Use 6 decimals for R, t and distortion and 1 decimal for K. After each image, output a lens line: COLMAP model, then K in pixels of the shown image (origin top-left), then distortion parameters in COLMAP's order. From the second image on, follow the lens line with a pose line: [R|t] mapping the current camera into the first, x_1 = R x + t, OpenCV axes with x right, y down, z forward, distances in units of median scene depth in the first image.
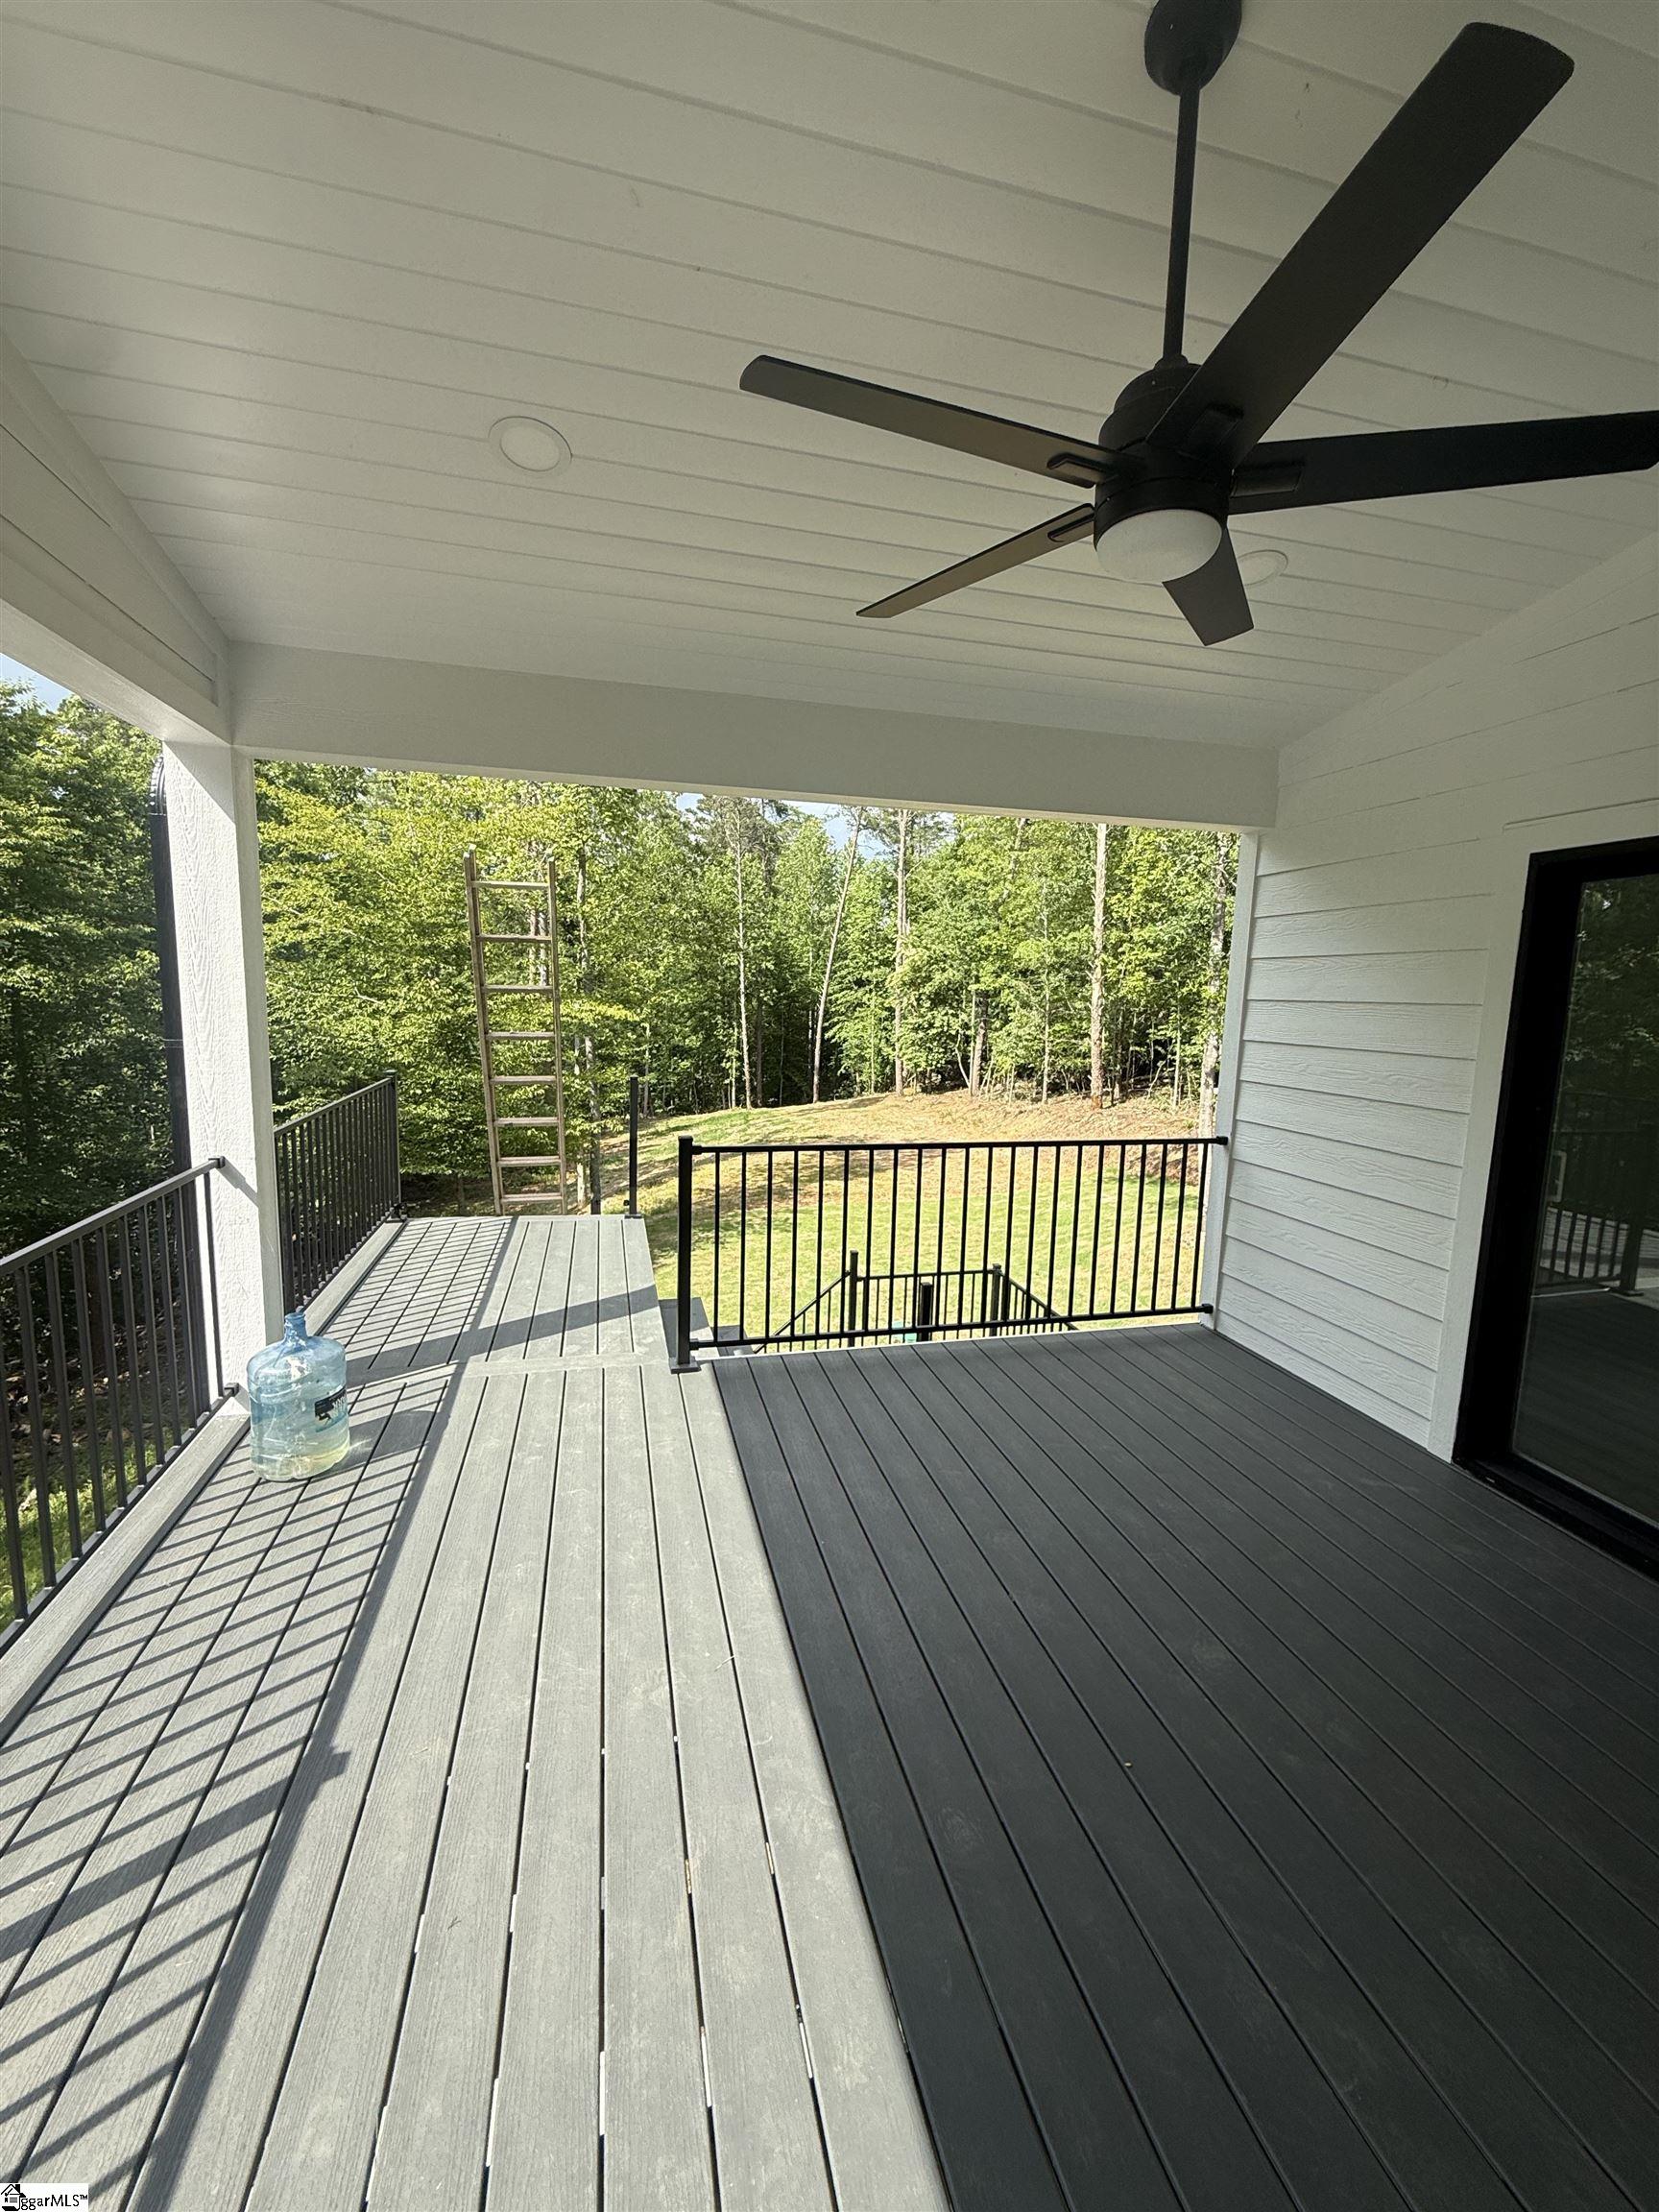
lens RADIAL K [[887.3, 0, 829.5], [0, 887.3, 1106.0], [0, 0, 1]] dist [0.000993, -0.000204]
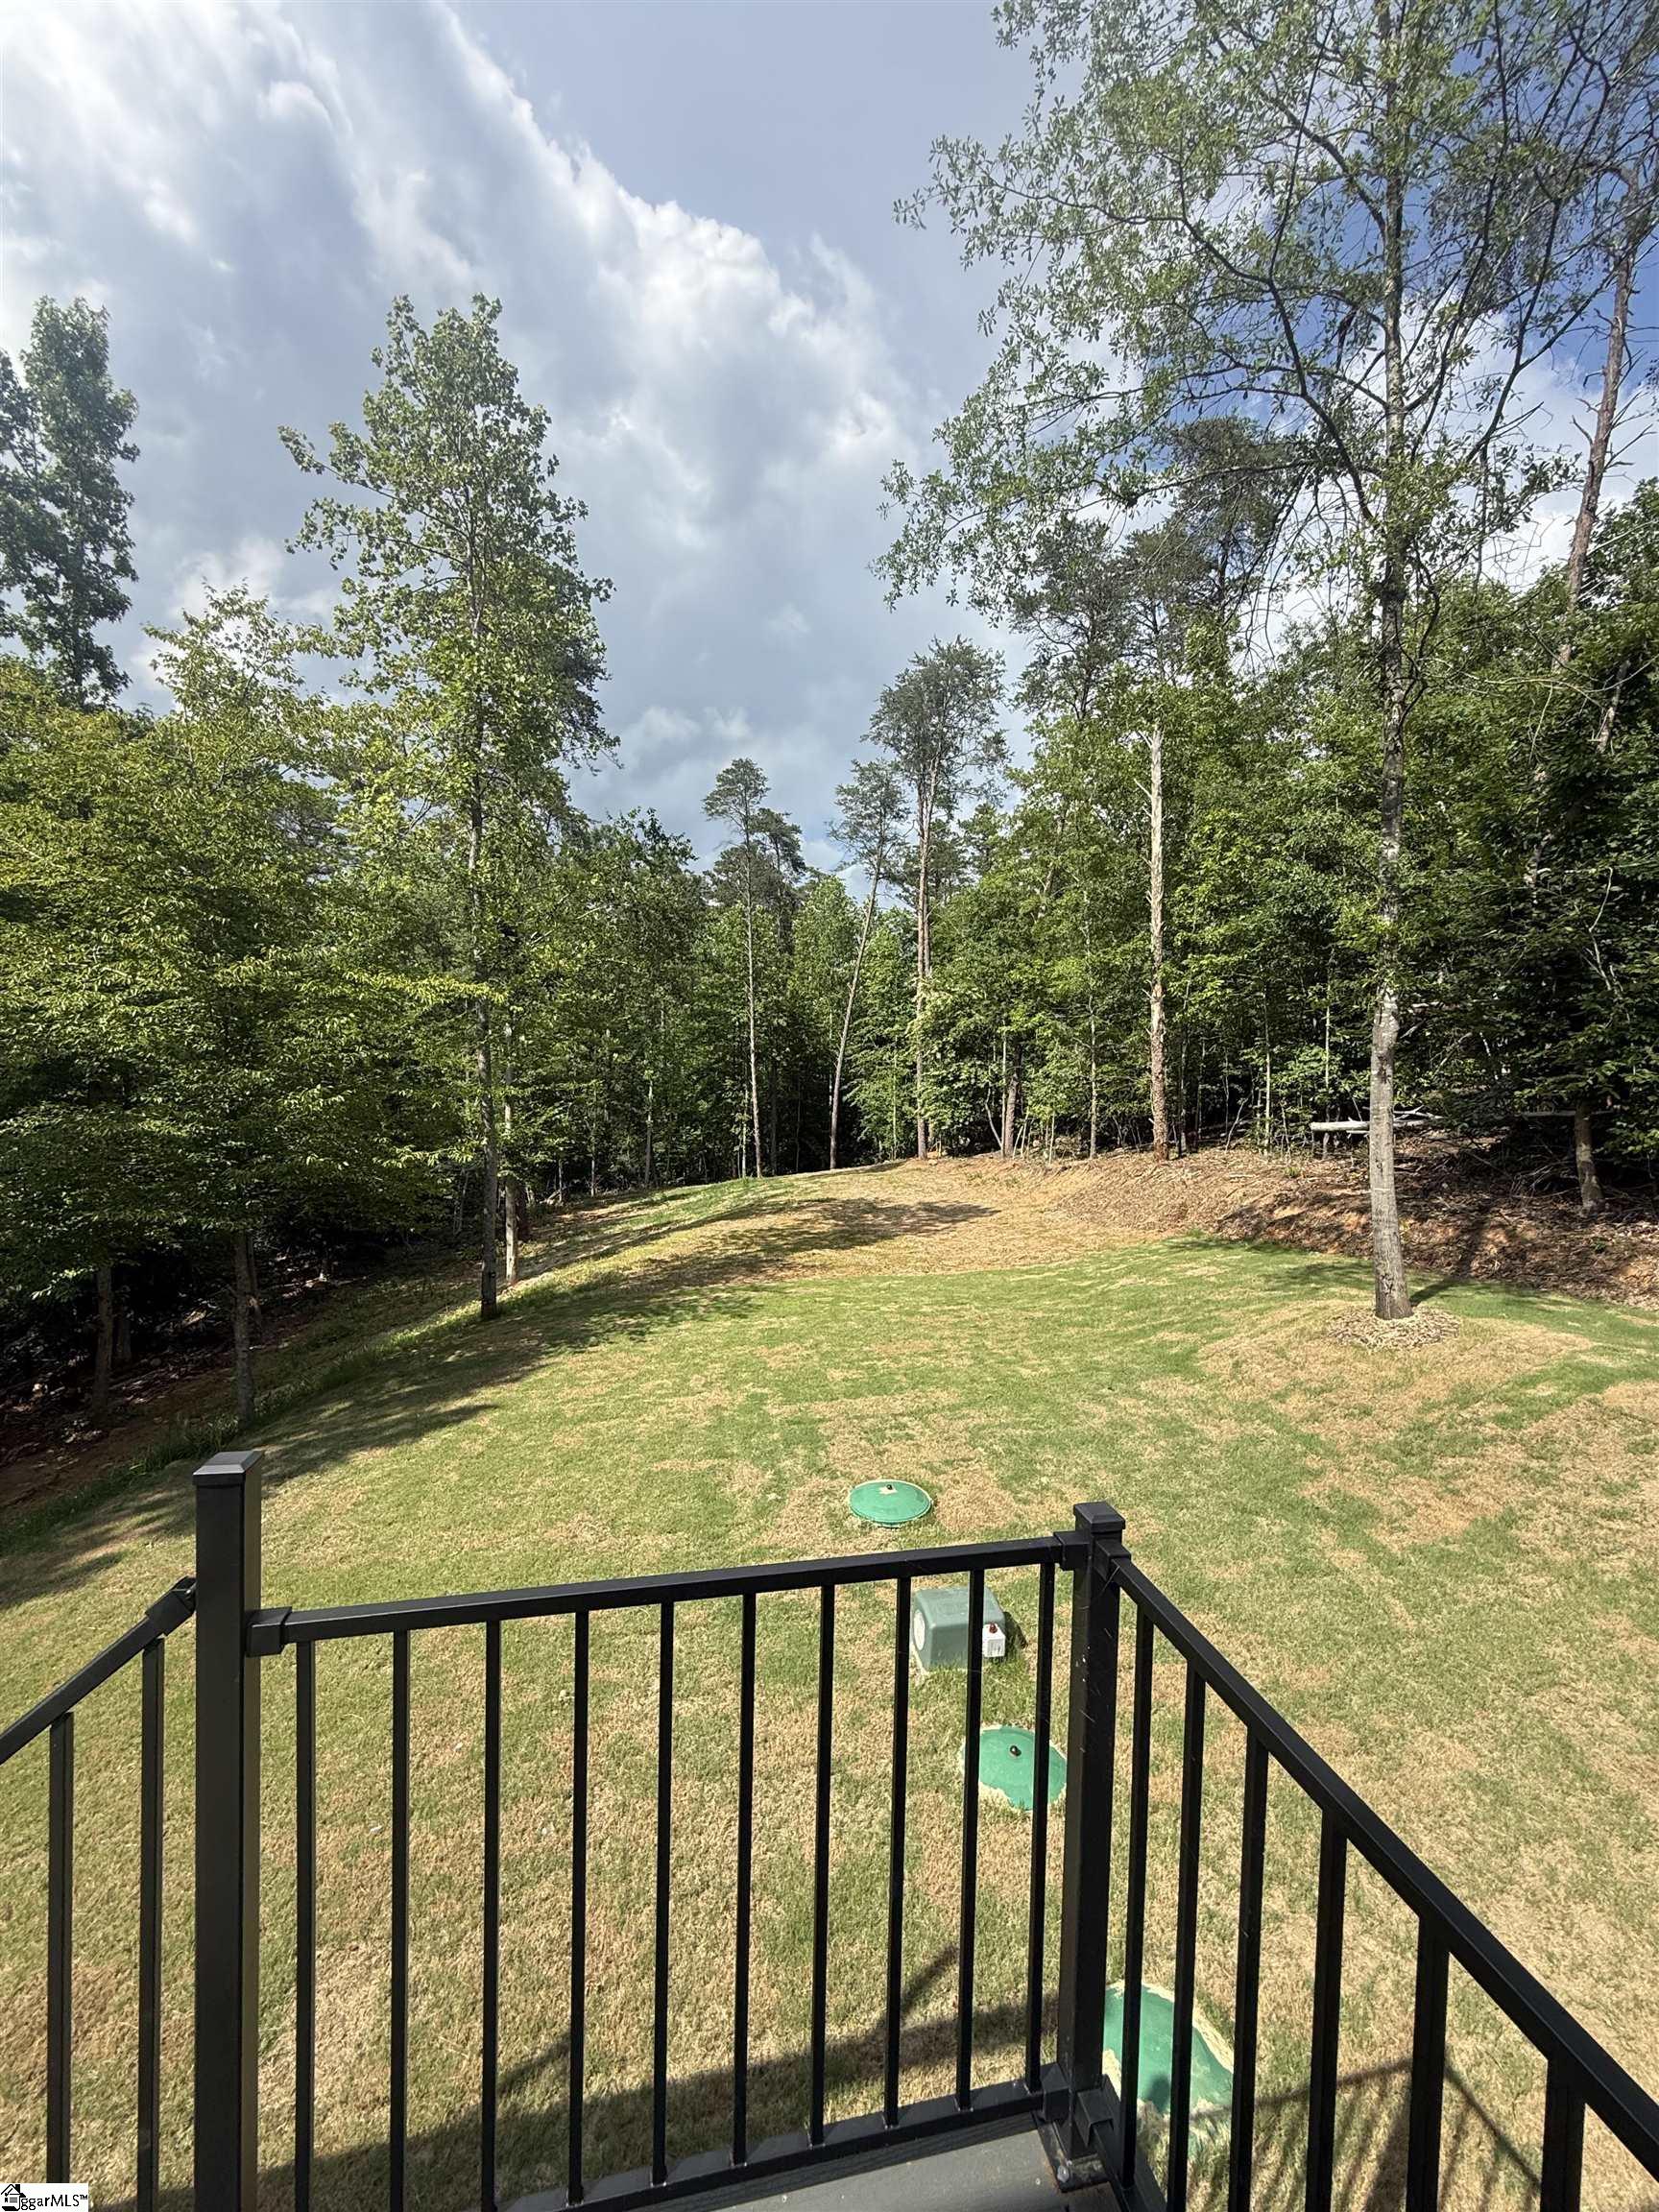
lens RADIAL K [[887.3, 0, 829.5], [0, 887.3, 1106.0], [0, 0, 1]] dist [0.000993, -0.000204]
pose [[0.999301, -0.006875, -0.036757, 0.020296], [0.003524, 0.995895, -0.090449, 0.016220], [0.037228, 0.090256, 0.995223, 0.118773]]
